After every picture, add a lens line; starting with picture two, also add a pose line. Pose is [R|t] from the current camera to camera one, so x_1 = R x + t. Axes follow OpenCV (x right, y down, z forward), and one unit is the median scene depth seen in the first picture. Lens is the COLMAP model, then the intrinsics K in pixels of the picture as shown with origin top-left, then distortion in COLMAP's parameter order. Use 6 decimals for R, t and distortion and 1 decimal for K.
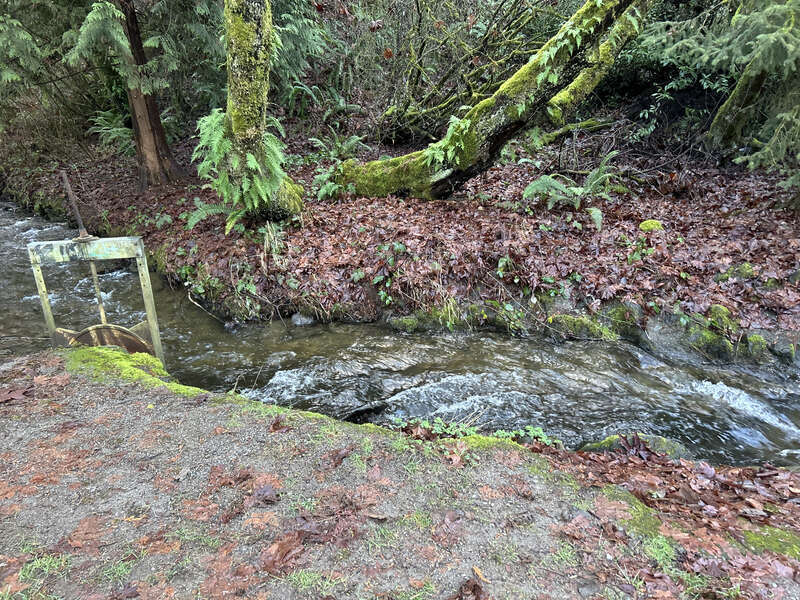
lens RADIAL K [[594.8, 0, 398.1], [0, 594.8, 299.8], [0, 0, 1]] dist [0.007243, -0.007711]
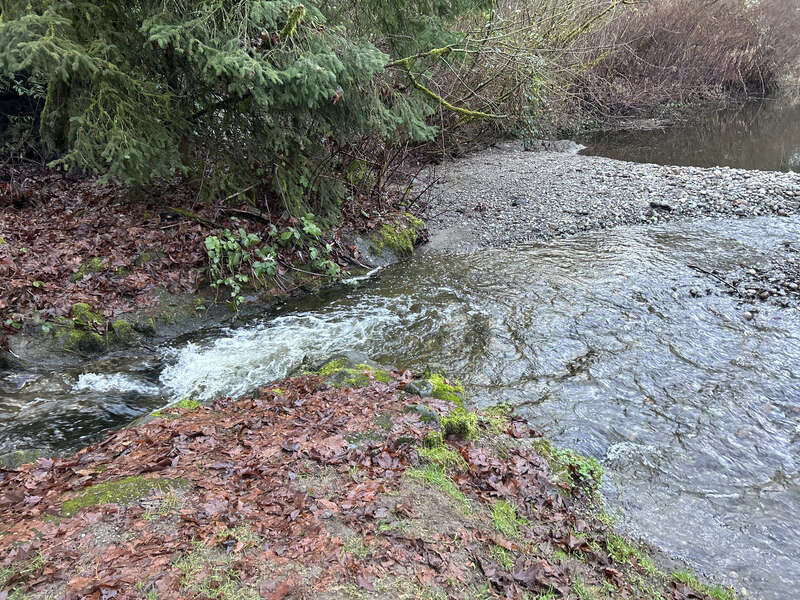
lens RADIAL K [[594.8, 0, 399.4], [0, 594.8, 300.5], [0, 0, 1]] dist [0.007243, -0.007711]
pose [[0.609157, -0.274183, 0.744145, 0.105160], [0.279915, 0.952276, 0.121732, 0.032915], [-0.742008, 0.134144, 0.656833, -0.089384]]
